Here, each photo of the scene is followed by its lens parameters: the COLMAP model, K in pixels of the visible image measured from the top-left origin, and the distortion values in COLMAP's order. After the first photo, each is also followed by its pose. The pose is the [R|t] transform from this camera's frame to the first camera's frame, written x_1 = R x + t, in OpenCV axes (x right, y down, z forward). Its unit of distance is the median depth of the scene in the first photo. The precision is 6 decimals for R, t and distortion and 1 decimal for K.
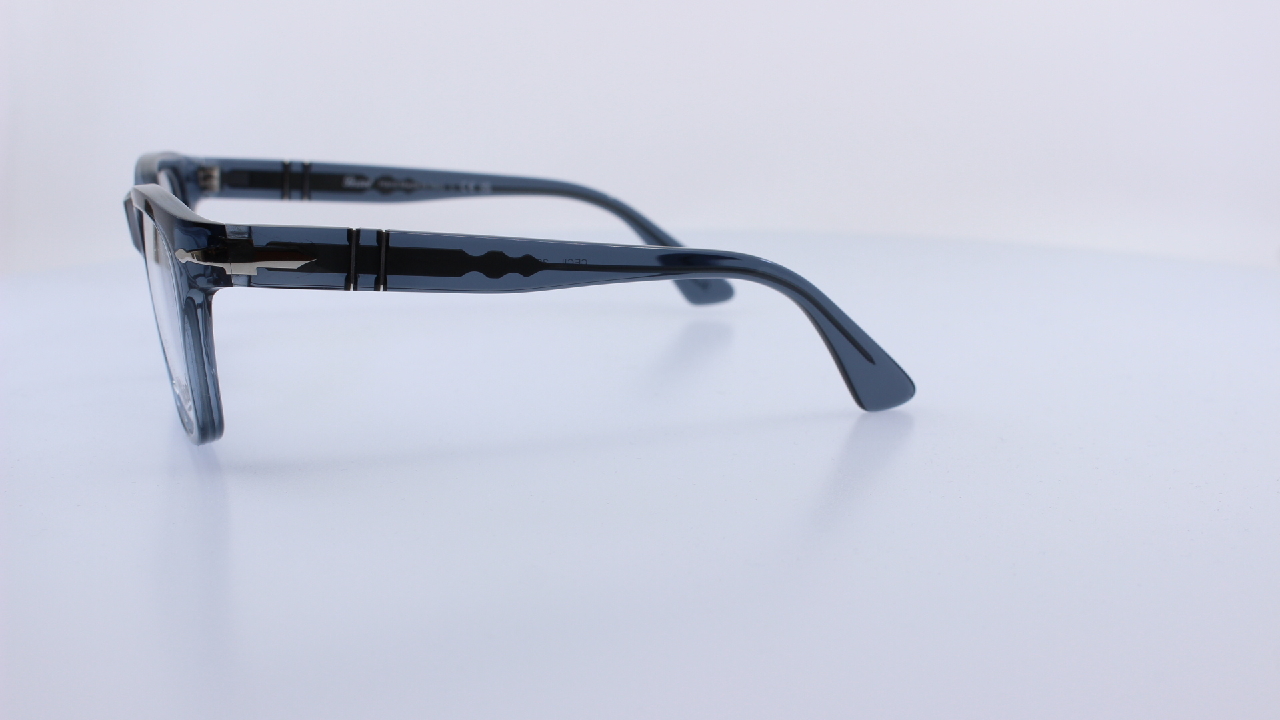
lens RADIAL K [[1664.3, 0, 640.0], [0, 1664.3, 360.0], [0, 0, 1]] dist [-0.099181, 0.024955]
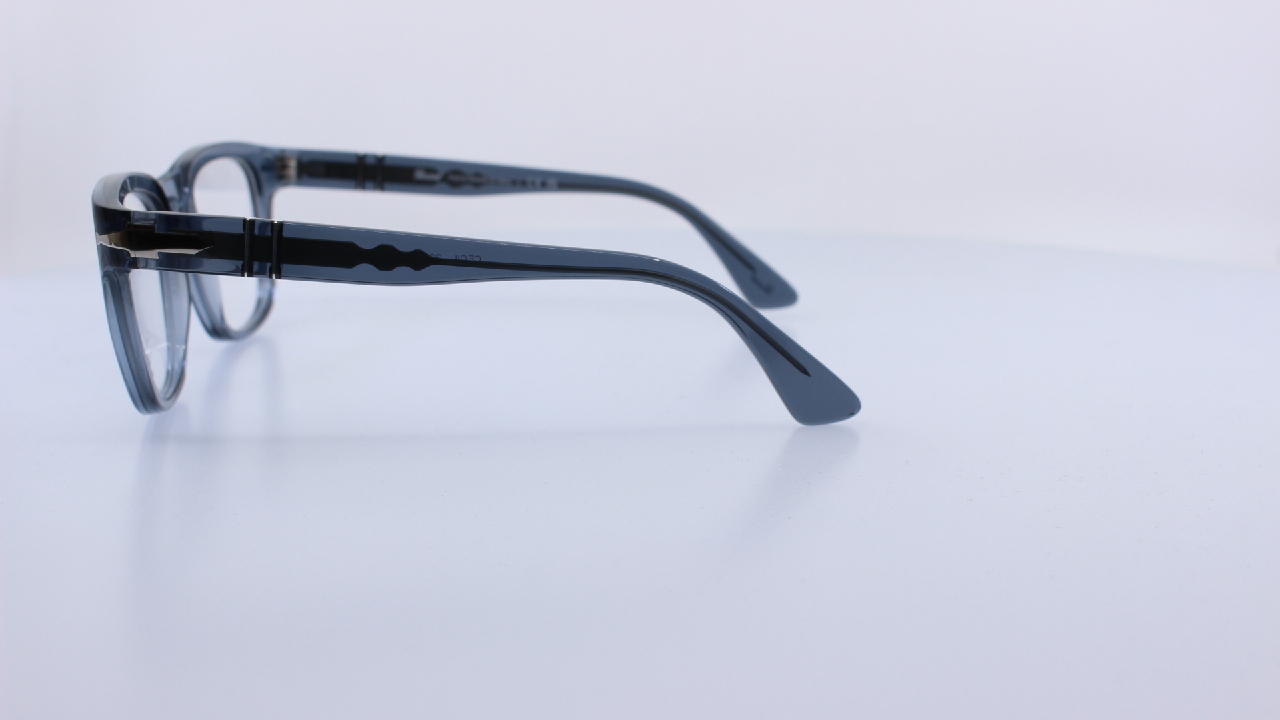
lens RADIAL K [[1664.3, 0, 640.0], [0, 1664.3, 360.0], [0, 0, 1]] dist [-0.099181, 0.024955]
pose [[0.965286, 0.052756, -0.255811, 0.235417], [-0.052353, 0.998593, 0.008393, -0.007871], [0.255894, 0.005291, 0.966690, 0.033658]]
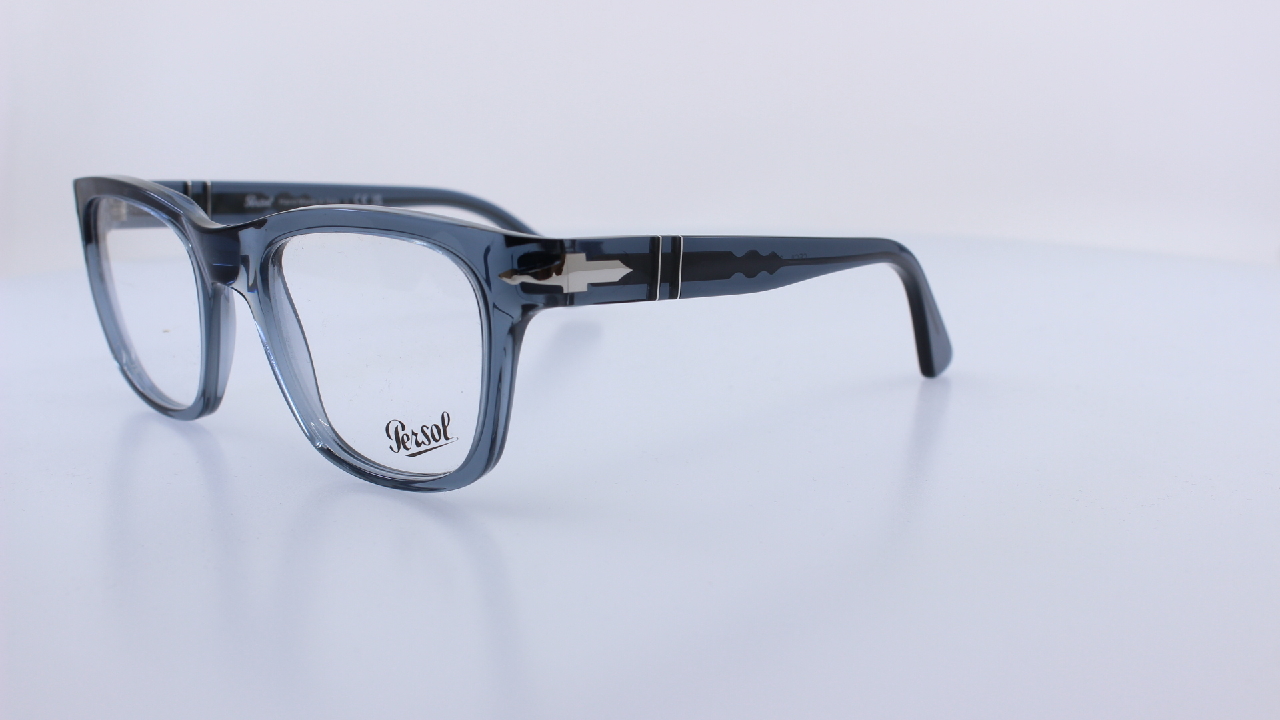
lens RADIAL K [[1664.3, 0, 640.0], [0, 1664.3, 360.0], [0, 0, 1]] dist [-0.099181, 0.024955]
pose [[0.862026, -0.102103, 0.496474, -0.460919], [0.103784, 0.994303, 0.024286, -0.022229], [-0.496125, 0.030591, 0.867712, 0.119627]]
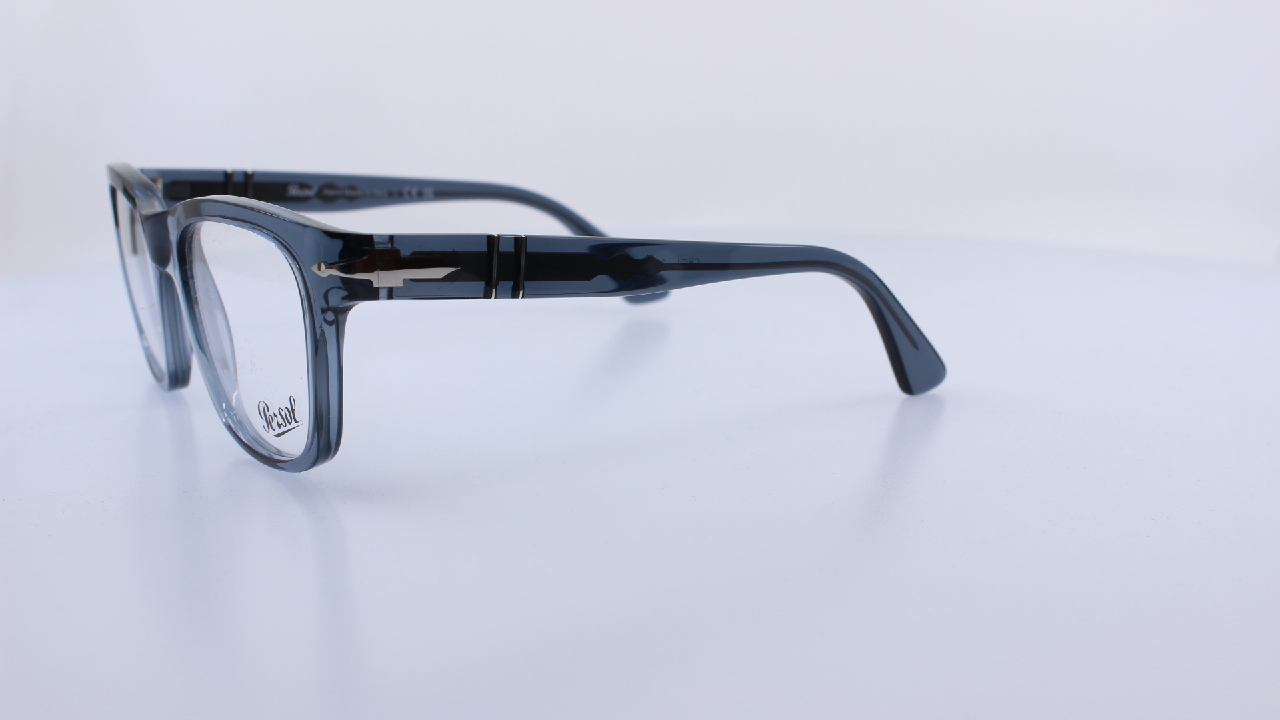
lens RADIAL K [[1664.3, 0, 640.0], [0, 1664.3, 360.0], [0, 0, 1]] dist [-0.099181, 0.024955]
pose [[0.966101, -0.052464, 0.252779, -0.234901], [0.052869, 0.998588, 0.005193, -0.004579], [-0.252694, 0.008347, 0.967510, 0.027748]]
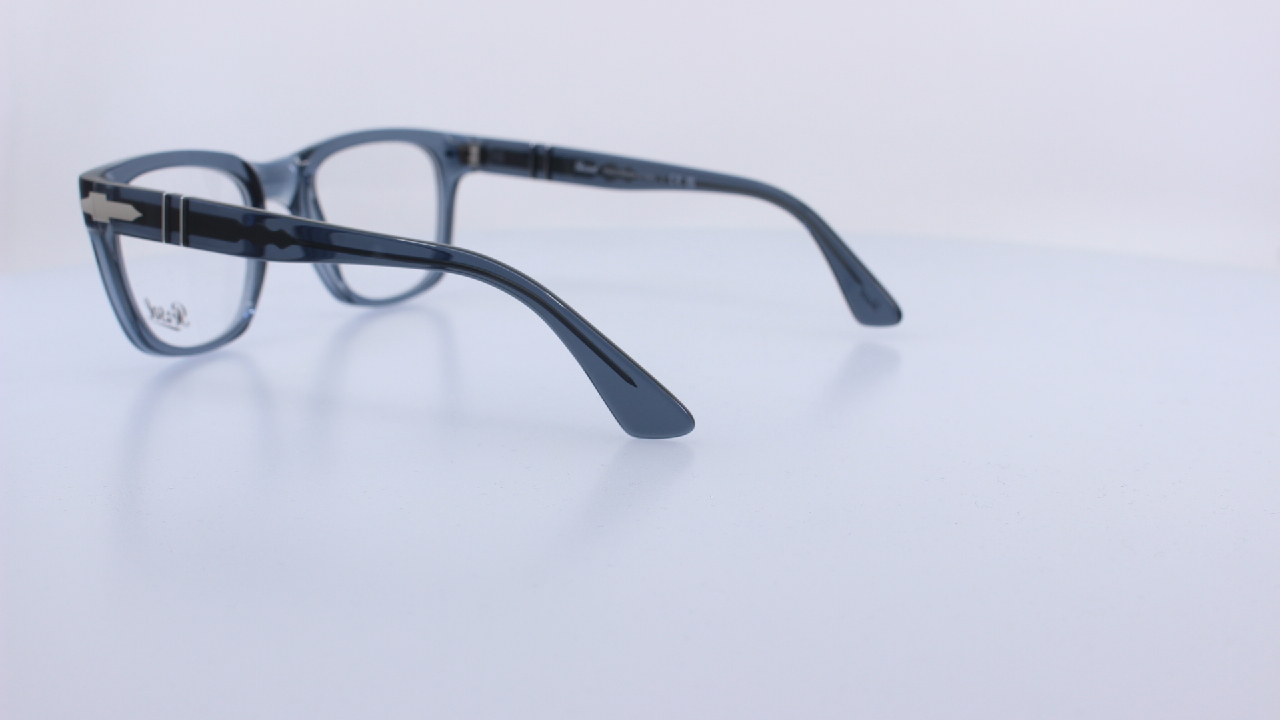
lens RADIAL K [[1664.3, 0, 640.0], [0, 1664.3, 360.0], [0, 0, 1]] dist [-0.099181, 0.024955]
pose [[0.709131, 0.143950, -0.690226, 0.630508], [-0.142624, 0.987986, 0.059520, -0.054893], [0.690501, 0.056235, 0.721142, 0.264587]]
